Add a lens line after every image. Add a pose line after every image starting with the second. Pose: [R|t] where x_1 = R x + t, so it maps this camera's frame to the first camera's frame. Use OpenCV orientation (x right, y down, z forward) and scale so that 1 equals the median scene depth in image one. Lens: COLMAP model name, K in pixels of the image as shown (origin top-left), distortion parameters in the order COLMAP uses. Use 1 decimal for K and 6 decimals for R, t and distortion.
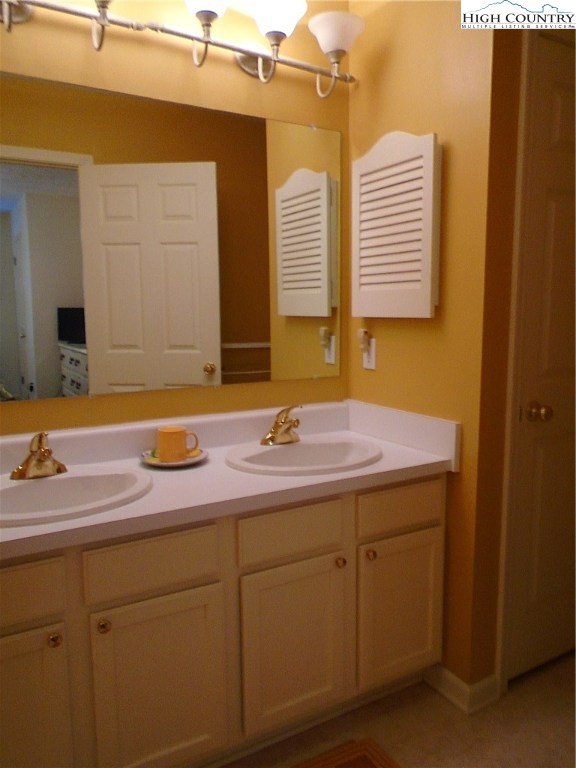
lens RADIAL K [[589.4, 0, 288.0], [0, 589.4, 384.0], [0, 0, 1]] dist [0.004830, 0.004811]
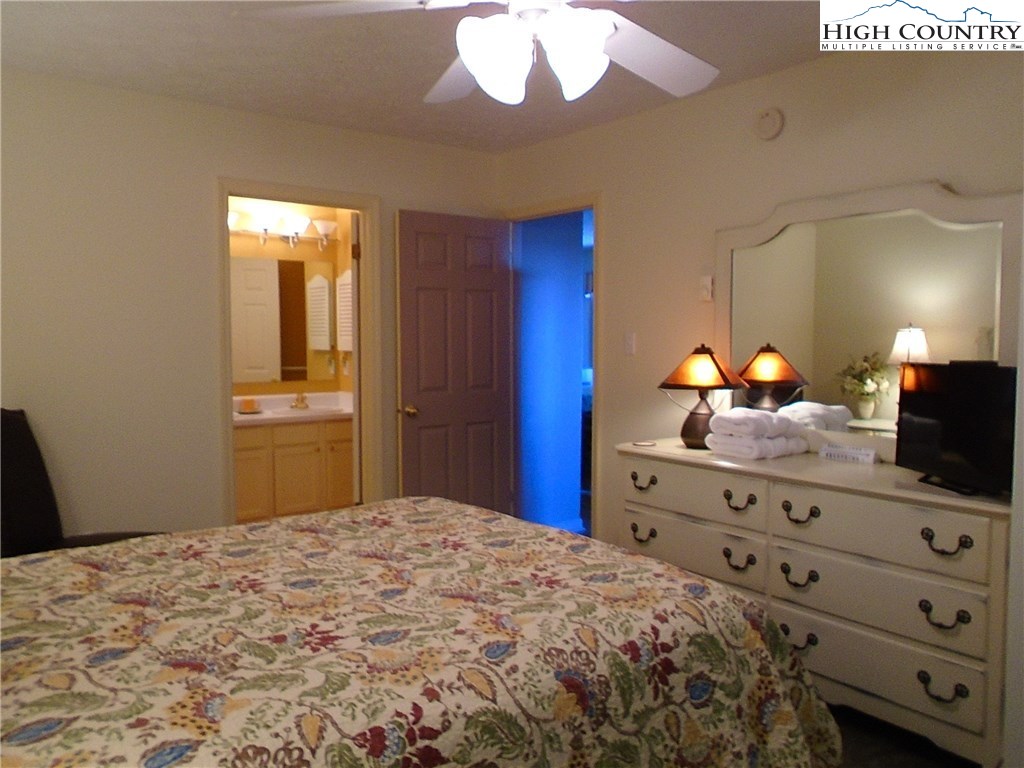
lens RADIAL K [[785.8, 0, 512.0], [0, 785.8, 384.0], [0, 0, 1]] dist [0.004830, 0.004811]
pose [[0.992750, 0.002981, 0.120159, 0.368569], [0.006944, 0.996600, -0.082096, 0.227385], [-0.119995, 0.082335, 0.989354, -1.737963]]
